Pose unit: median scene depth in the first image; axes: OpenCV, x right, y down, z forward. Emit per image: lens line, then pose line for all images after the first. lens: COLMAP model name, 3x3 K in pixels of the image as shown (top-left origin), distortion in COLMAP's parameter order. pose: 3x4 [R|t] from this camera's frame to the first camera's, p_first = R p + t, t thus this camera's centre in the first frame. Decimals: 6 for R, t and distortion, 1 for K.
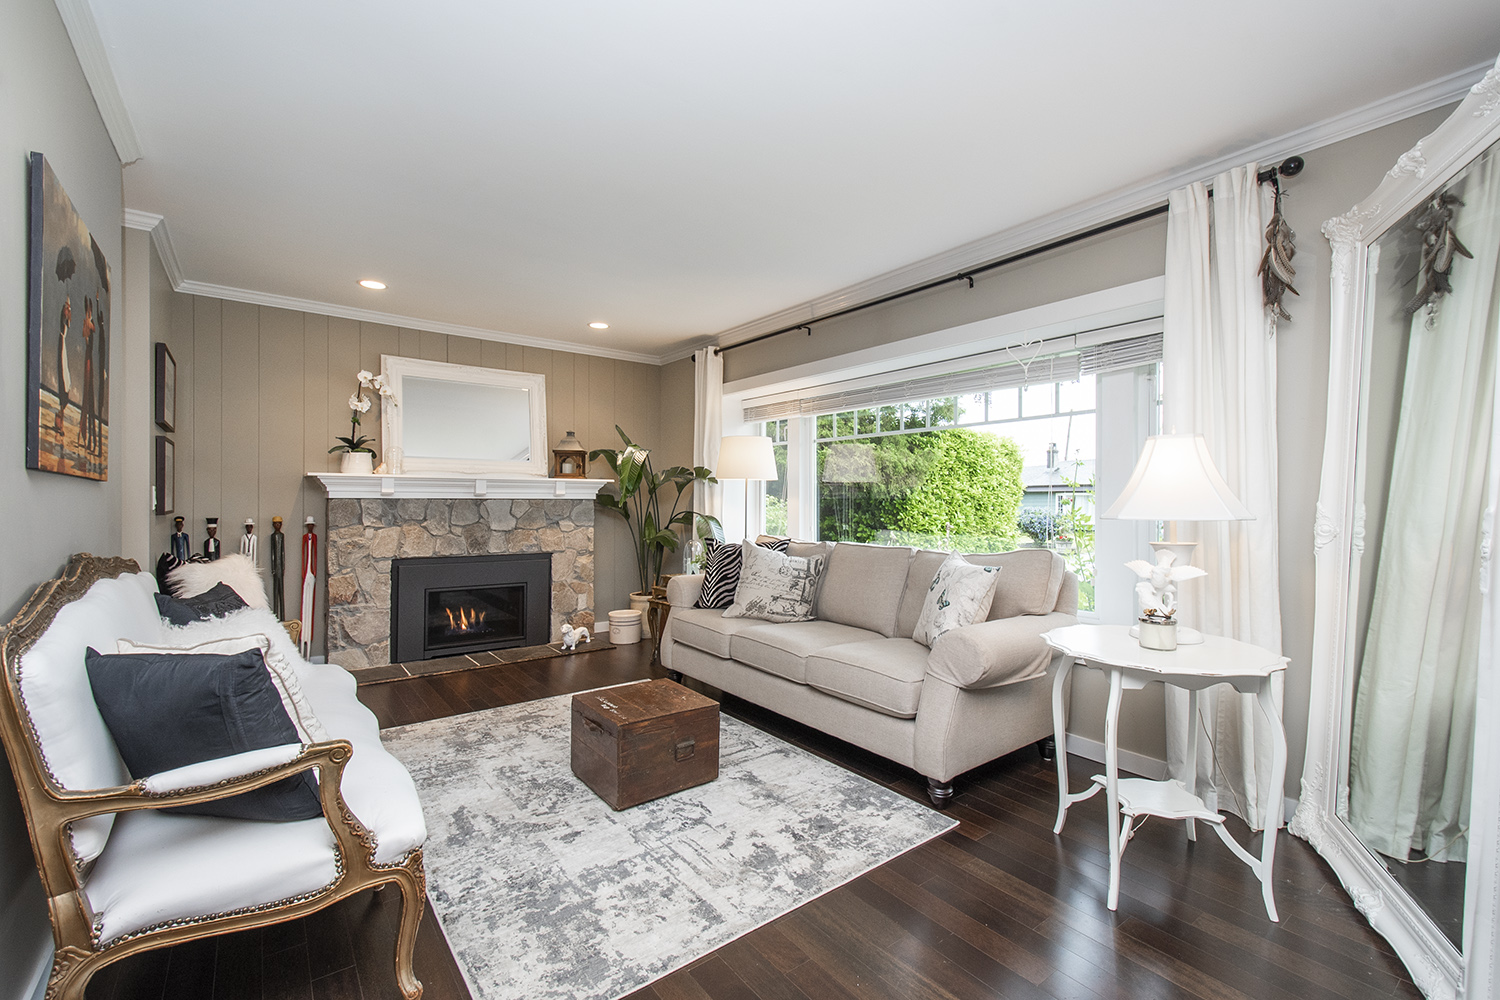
lens RADIAL K [[652.2, 0, 757.1], [0, 652.2, 500.2], [0, 0, 1]] dist [0.020319, -0.008269]
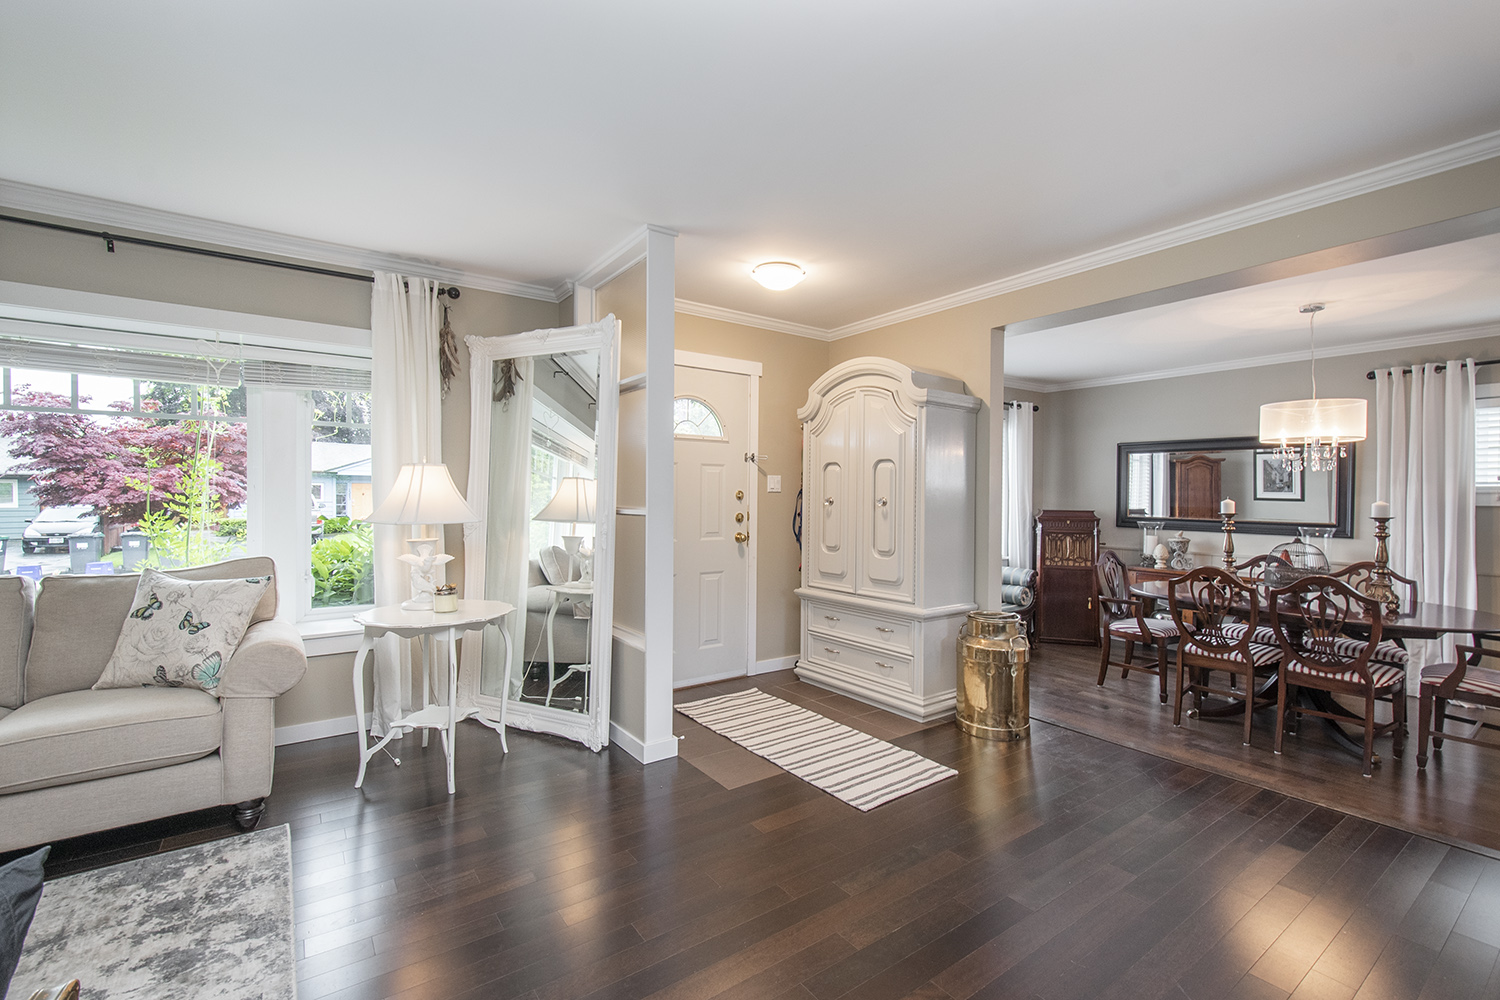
lens RADIAL K [[652.2, 0, 759.3], [0, 652.2, 499.0], [0, 0, 1]] dist [0.020319, -0.008269]
pose [[0.026618, -0.008787, 0.999607, -0.386576], [-0.004675, 0.999949, 0.008914, -0.019126], [-0.999635, -0.004911, 0.026575, 0.125899]]
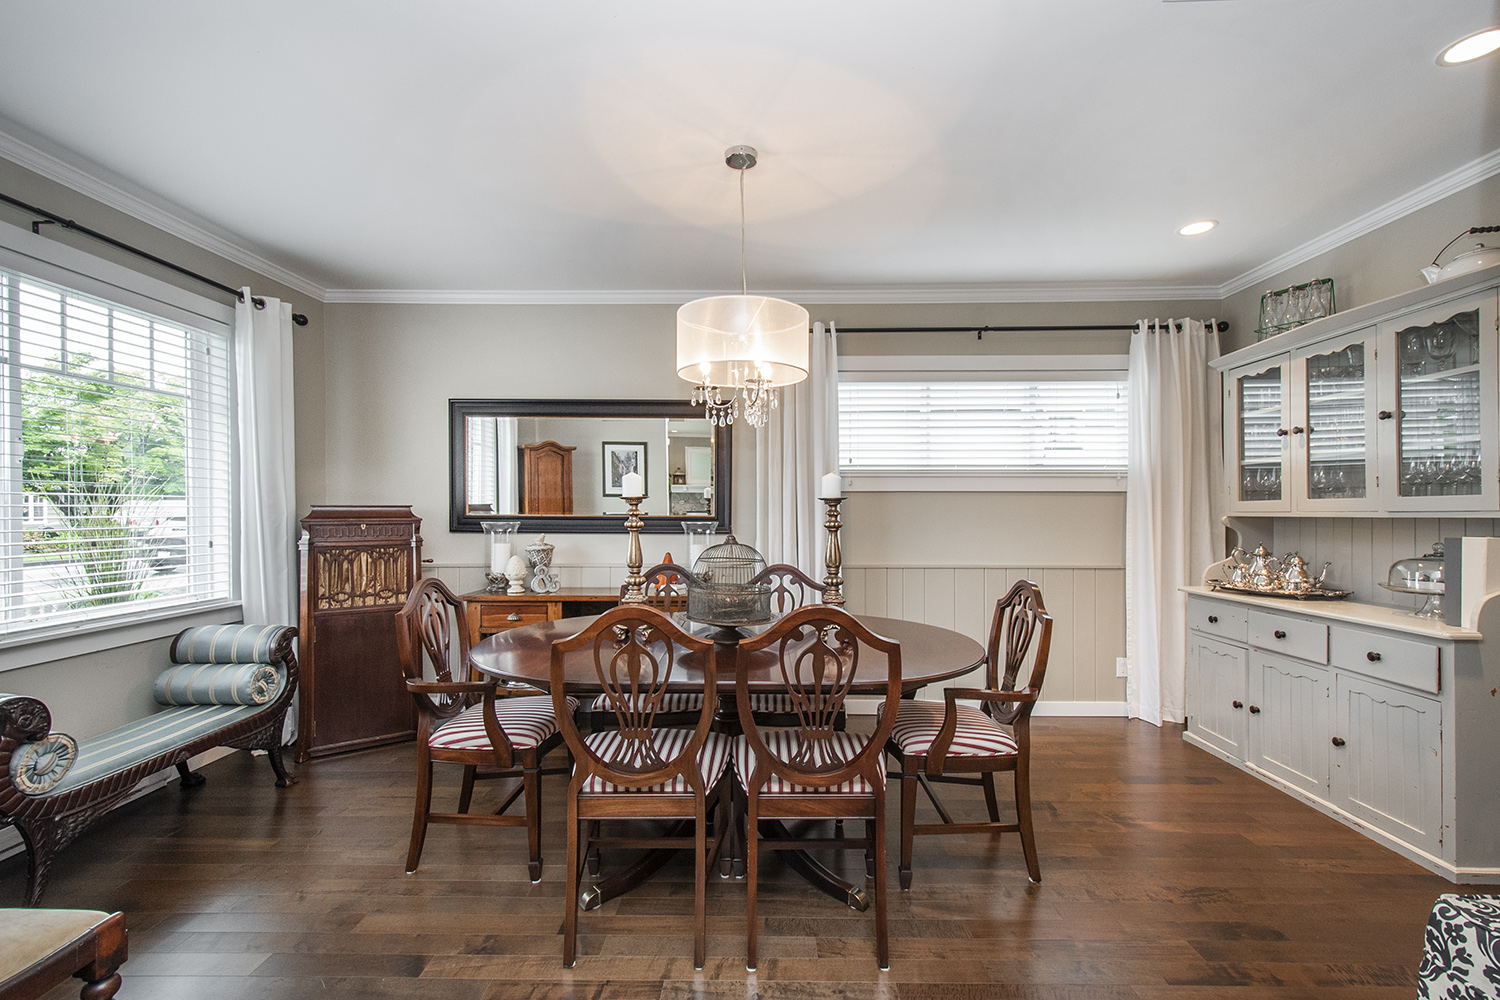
lens RADIAL K [[652.2, 0, 757.2], [0, 652.2, 515.1], [0, 0, 1]] dist [0.020319, -0.008269]
pose [[-0.781397, -0.009731, 0.623959, 0.211326], [0.000948, 0.999859, 0.016782, 0.015041], [-0.624034, 0.013705, -0.781277, -0.196804]]
